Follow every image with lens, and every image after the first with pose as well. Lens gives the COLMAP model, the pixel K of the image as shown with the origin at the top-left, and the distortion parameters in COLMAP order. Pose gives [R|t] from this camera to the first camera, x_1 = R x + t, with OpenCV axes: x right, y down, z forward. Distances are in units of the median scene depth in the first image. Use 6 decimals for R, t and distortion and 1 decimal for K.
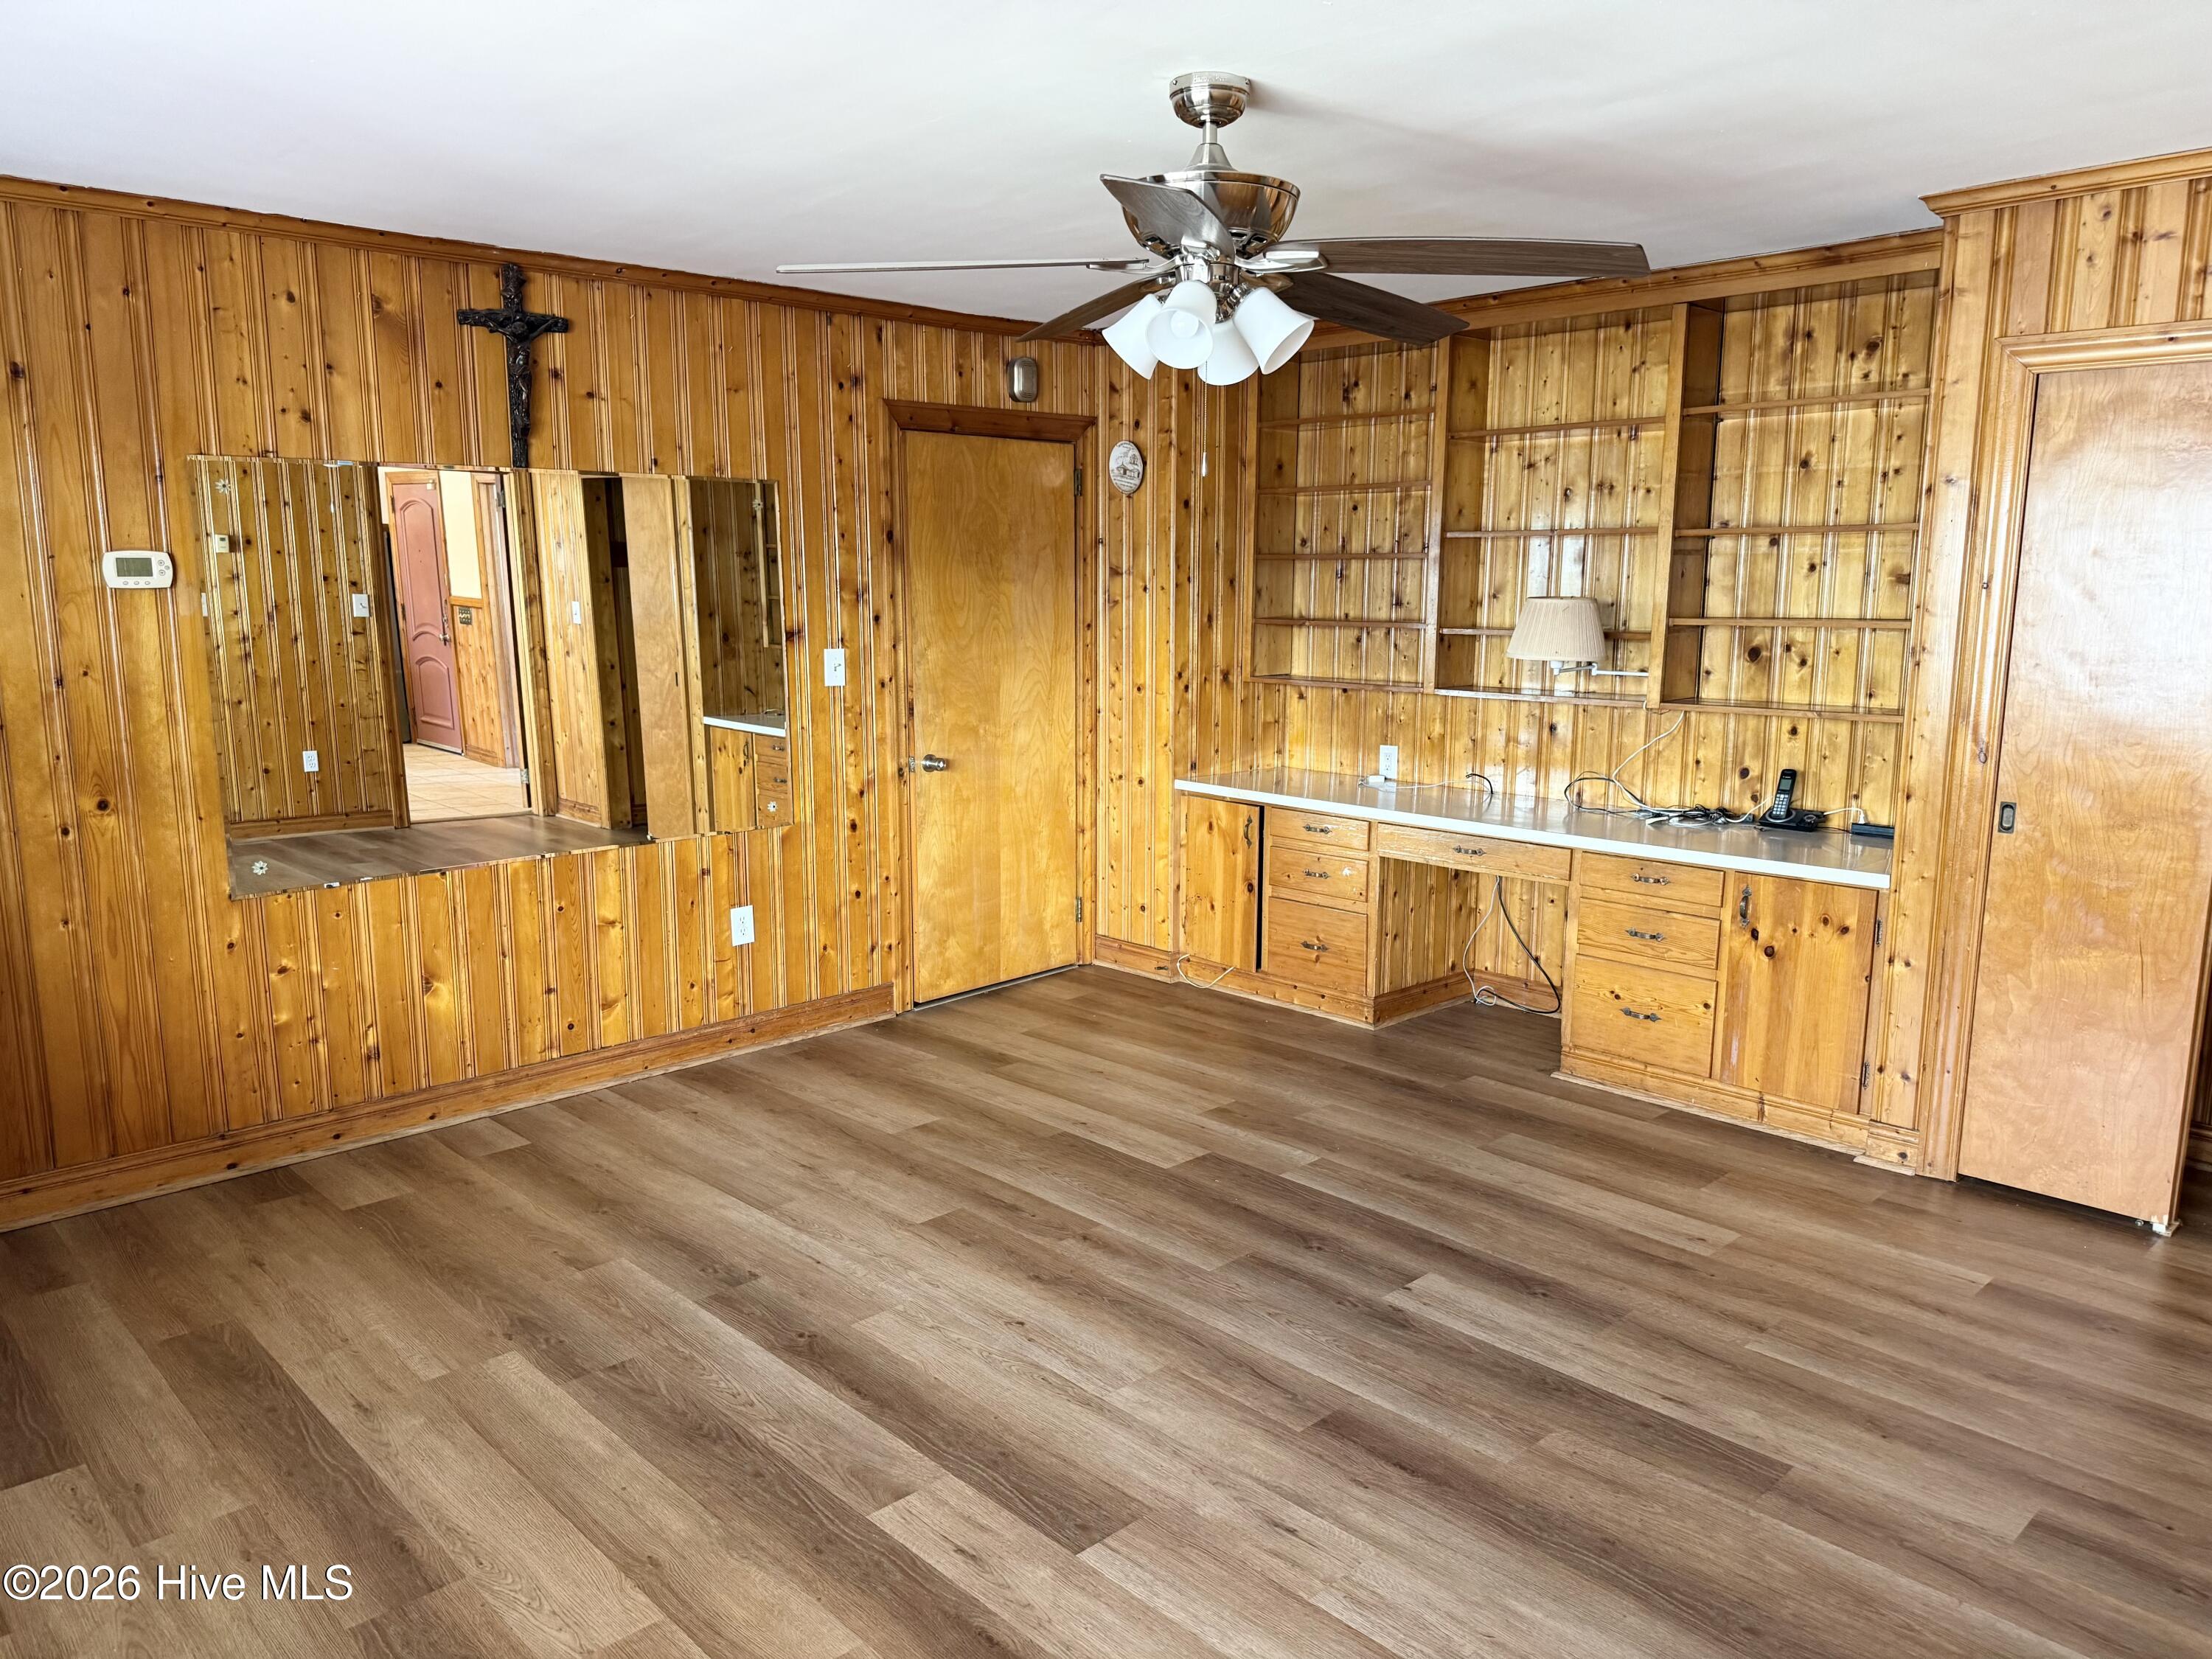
lens RADIAL K [[1555.9, 0, 1106.0], [0, 1555.9, 829.5], [0, 0, 1]] dist [0.190269, -0.292266]
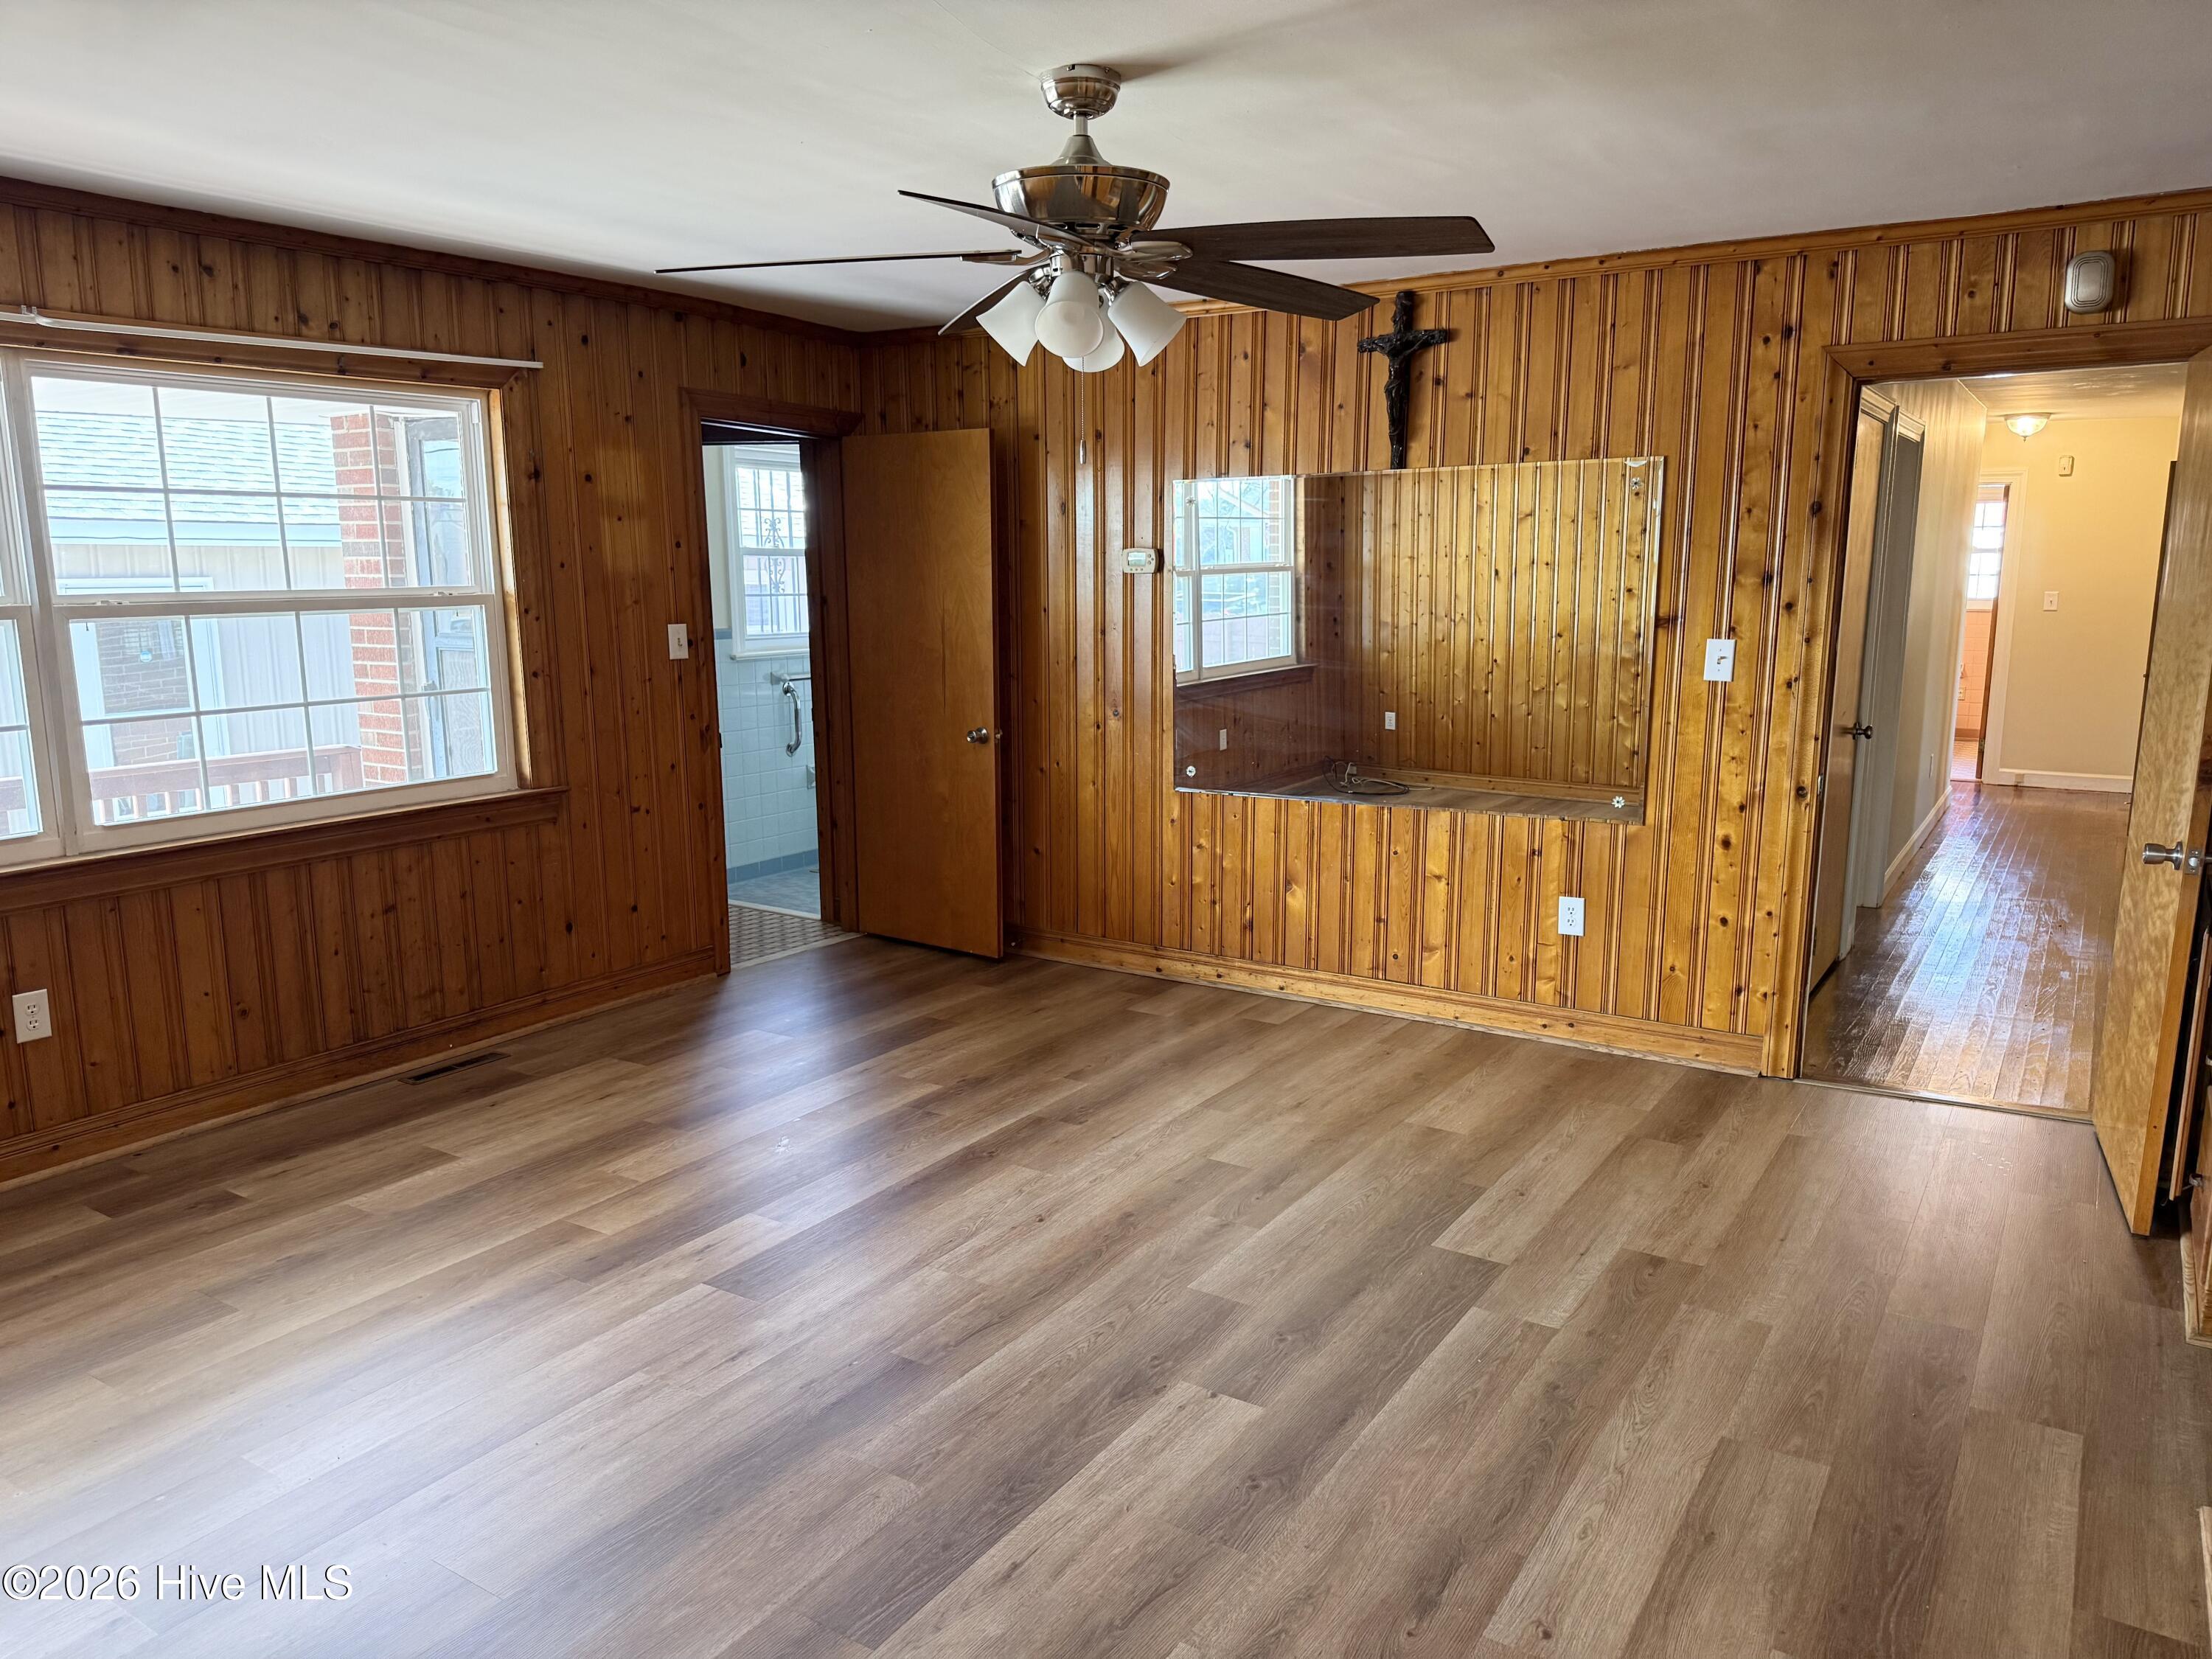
lens RADIAL K [[1546.9, 0, 1105.4], [0, 1546.9, 835.6], [0, 0, 1]] dist [0.123368, -0.166865]
pose [[0.232879, 0.164438, -0.958503, 0.792229], [-0.158346, 0.978860, 0.129459, -0.086246], [0.959528, 0.121627, 0.253994, 0.594675]]
